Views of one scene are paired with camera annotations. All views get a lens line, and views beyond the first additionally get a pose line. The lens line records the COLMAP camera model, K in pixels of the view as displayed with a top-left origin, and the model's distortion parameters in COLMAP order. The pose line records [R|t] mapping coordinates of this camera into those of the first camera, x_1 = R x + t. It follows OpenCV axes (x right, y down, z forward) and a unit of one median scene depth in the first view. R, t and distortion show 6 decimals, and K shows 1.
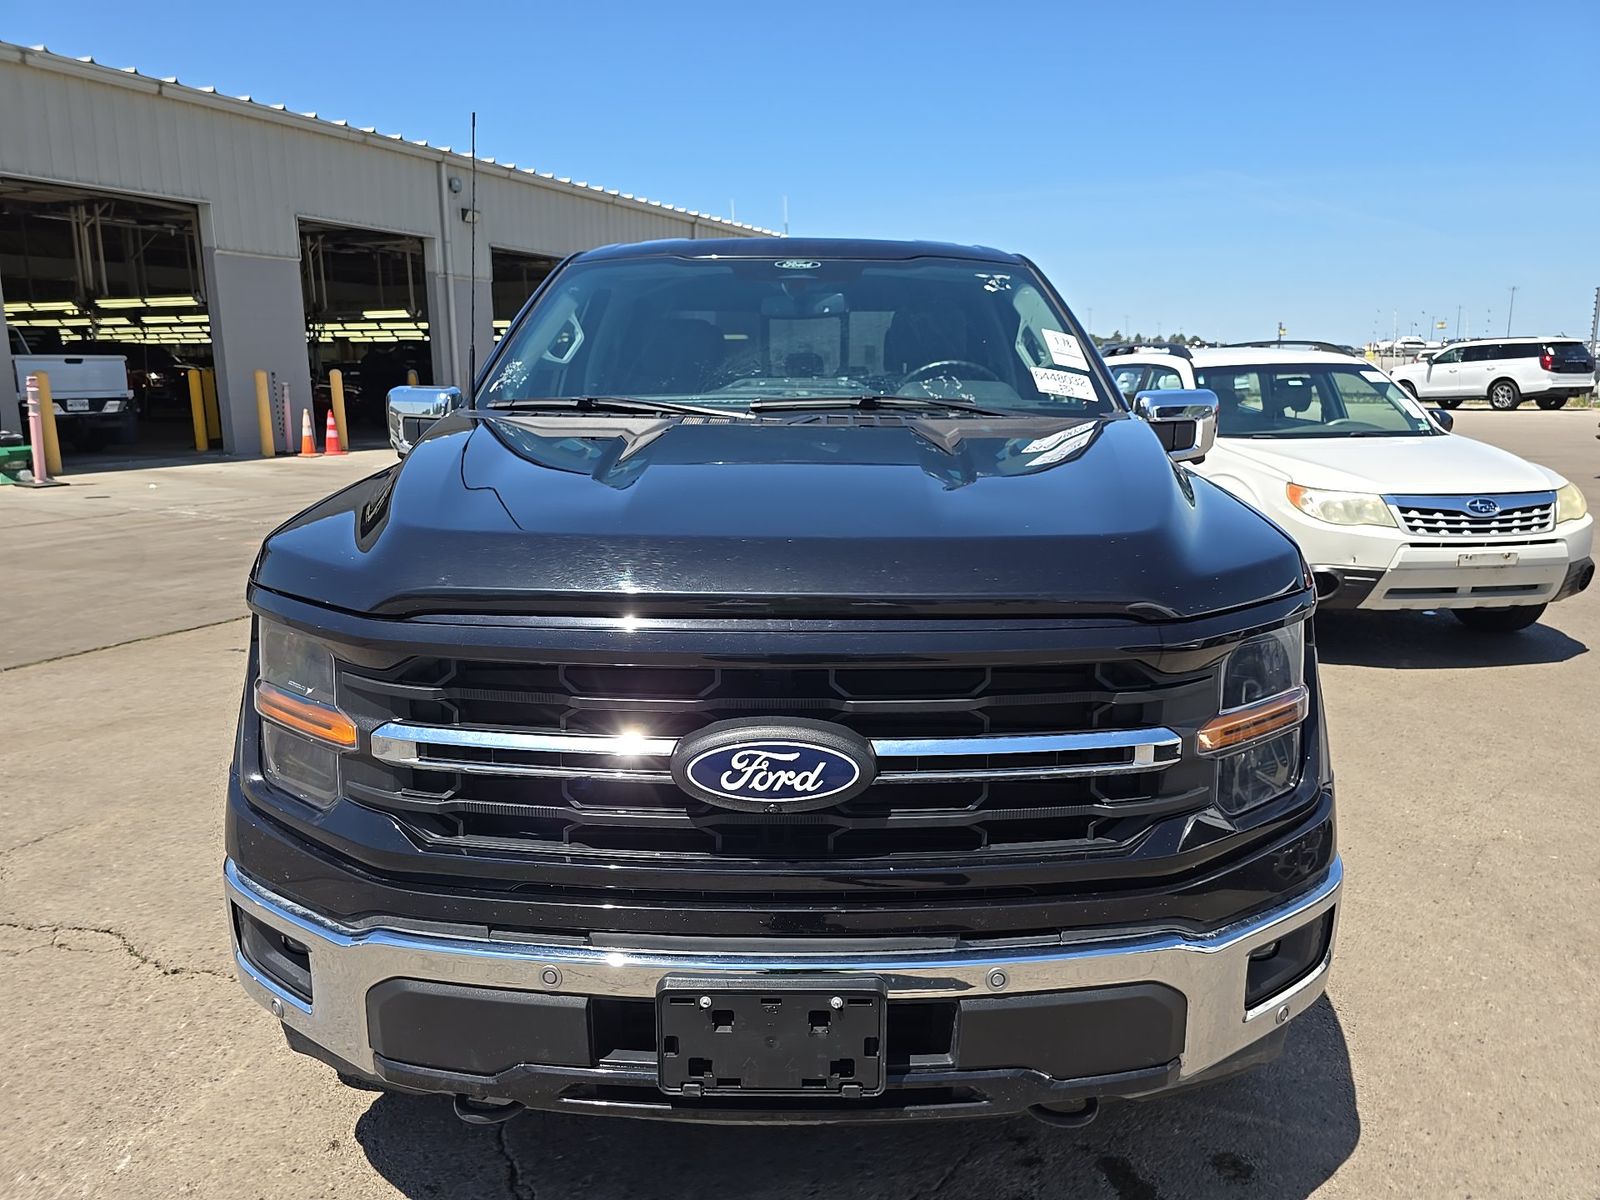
lens RADIAL K [[1084.0, 0, 799.8], [0, 1084.0, 595.3], [0, 0, 1]] dist [0.021597, -0.033026]
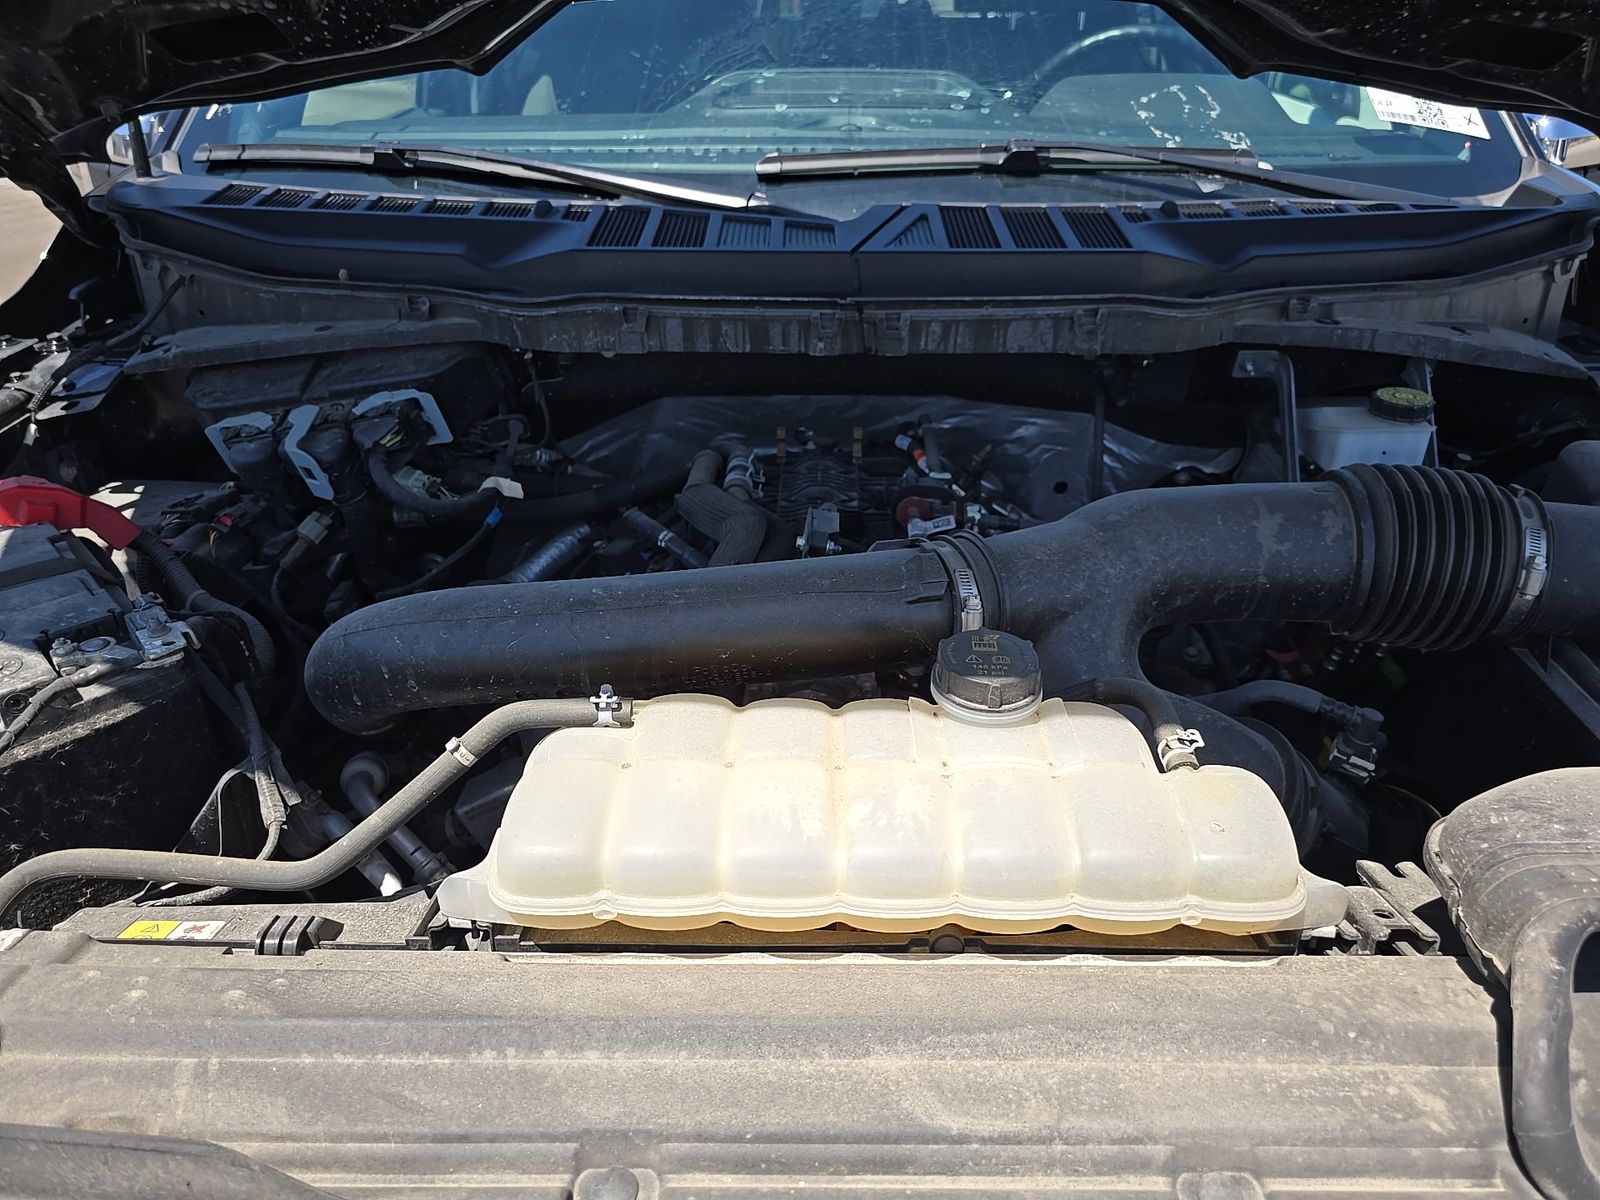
lens RADIAL K [[1084.0, 0, 799.0], [0, 1084.0, 604.0], [0, 0, 1]] dist [0.021597, -0.033026]
pose [[0.999967, -0.005686, 0.005869, -0.025116], [0.003617, 0.952038, 0.305959, -0.110819], [-0.007327, -0.305928, 0.952026, 0.409488]]
